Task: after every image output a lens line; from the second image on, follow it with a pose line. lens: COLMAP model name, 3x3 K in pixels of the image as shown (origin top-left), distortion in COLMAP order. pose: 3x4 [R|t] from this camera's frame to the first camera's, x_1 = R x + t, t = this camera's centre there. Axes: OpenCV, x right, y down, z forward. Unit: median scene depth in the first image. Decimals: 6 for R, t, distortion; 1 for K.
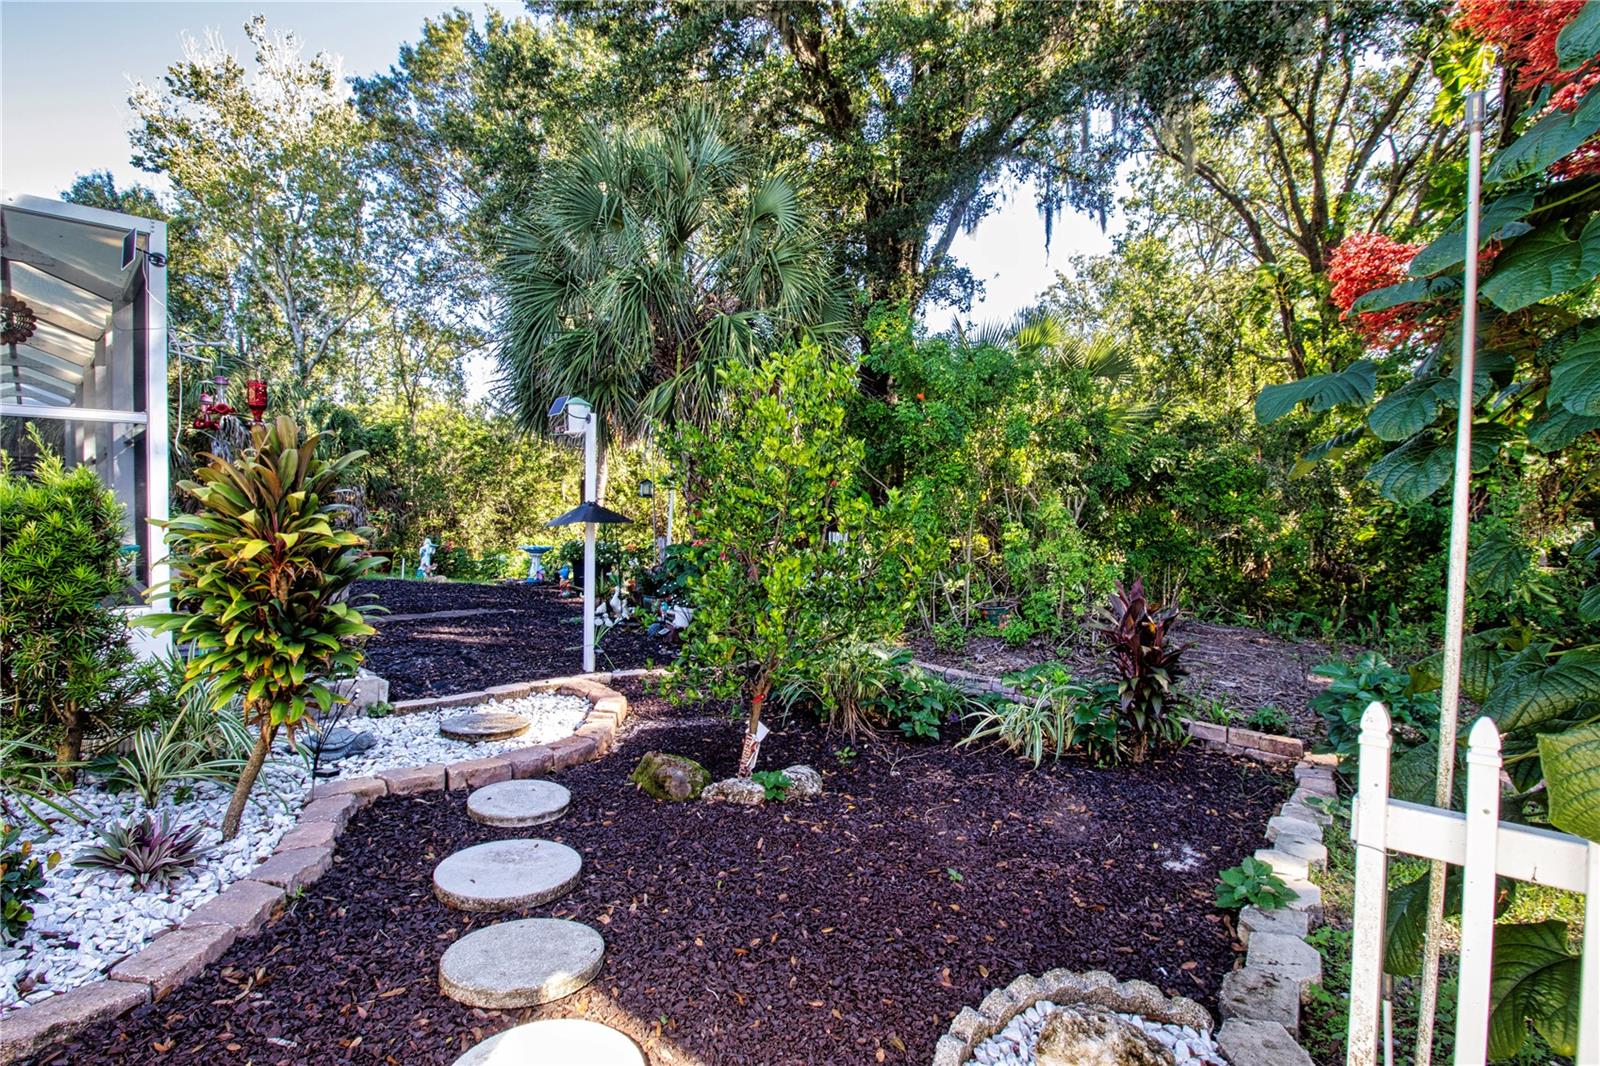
lens RADIAL K [[749.6, 0, 805.0], [0, 749.6, 527.0], [0, 0, 1]] dist [0.002449, -0.015070]
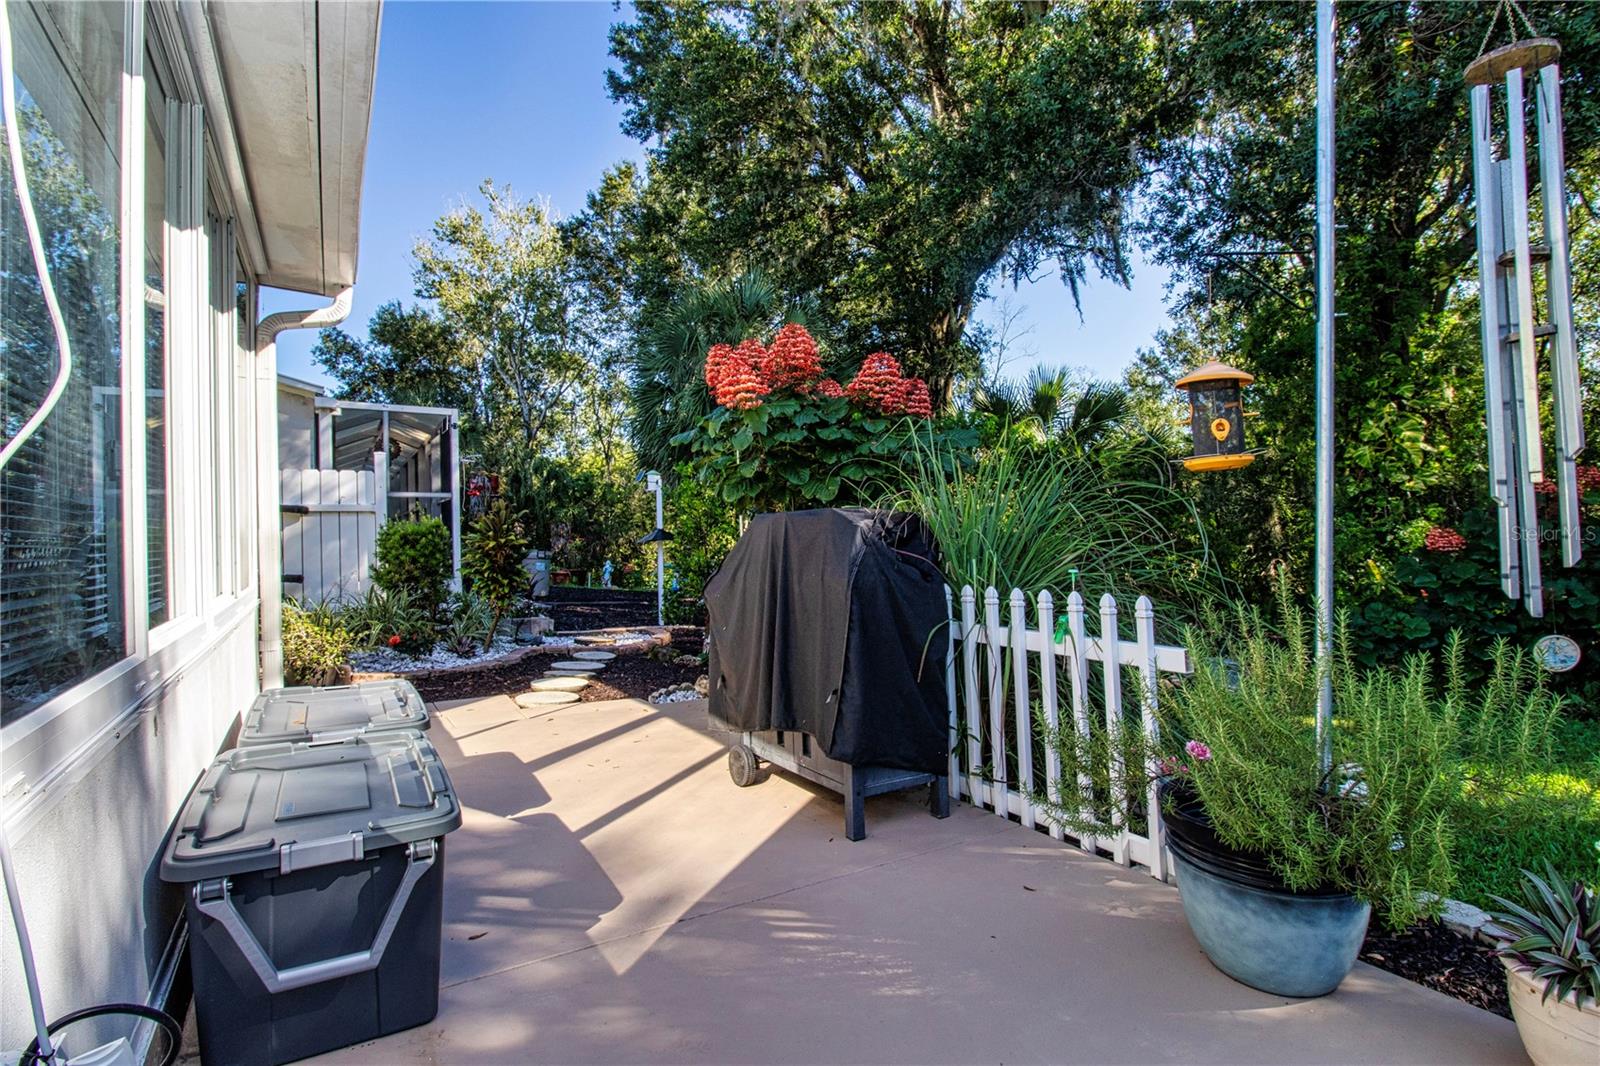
lens RADIAL K [[757.4, 0, 805.1], [0, 757.4, 554.5], [0, 0, 1]] dist [0.000997, 0.000145]
pose [[0.968495, -0.012335, -0.248728, 0.148017], [0.011502, 0.999922, -0.004799, 0.011869], [0.248768, 0.001787, 0.968562, -0.195944]]
